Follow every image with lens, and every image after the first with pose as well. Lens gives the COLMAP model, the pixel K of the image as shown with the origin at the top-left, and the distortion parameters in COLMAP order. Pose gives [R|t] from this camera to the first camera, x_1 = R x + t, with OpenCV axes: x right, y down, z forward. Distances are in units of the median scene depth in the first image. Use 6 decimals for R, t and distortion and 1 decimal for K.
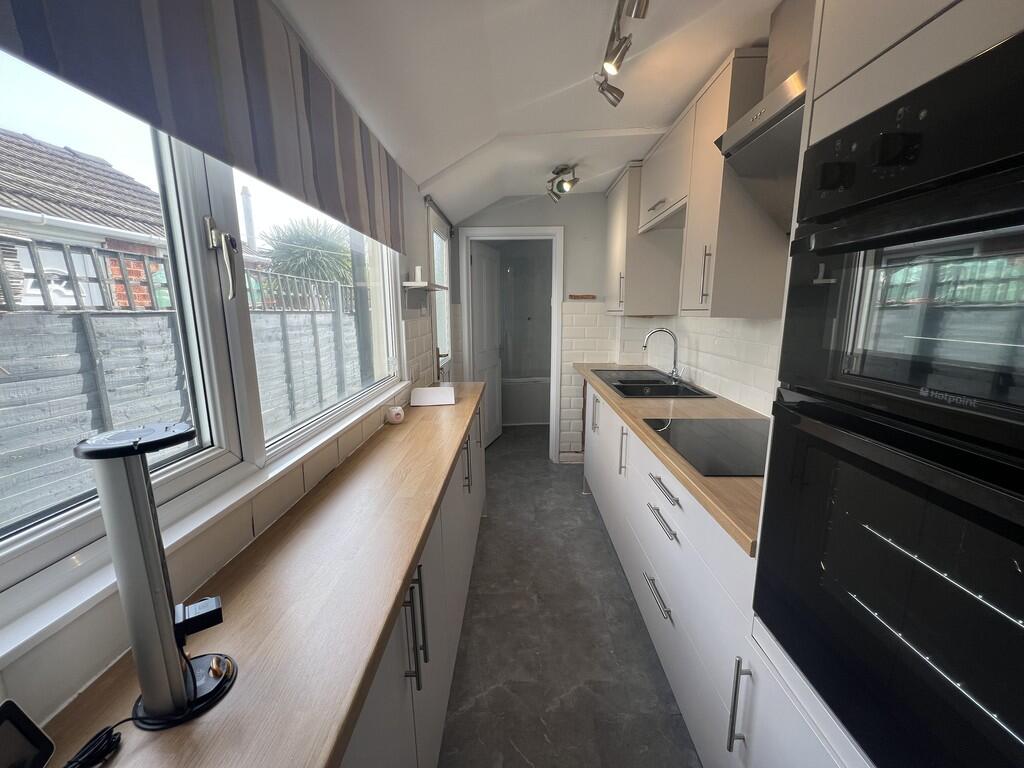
lens RADIAL K [[410.3, 0, 511.0], [0, 410.3, 384.1], [0, 0, 1]] dist [-0.000818, 0.000093]
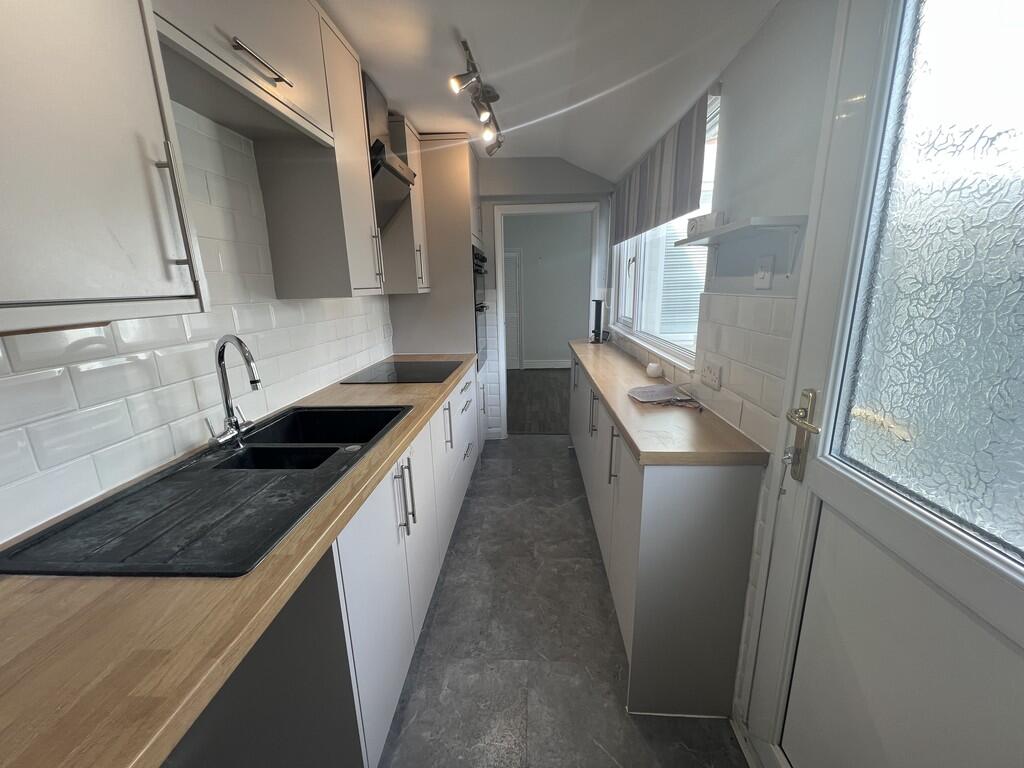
lens RADIAL K [[410.3, 0, 511.0], [0, 410.3, 384.1], [0, 0, 1]] dist [-0.000818, 0.000093]
pose [[-0.998900, 0.018237, 0.043208, 0.069541], [0.034265, 0.912847, 0.406861, -0.329601], [-0.032022, 0.407894, -0.912468, 1.807840]]
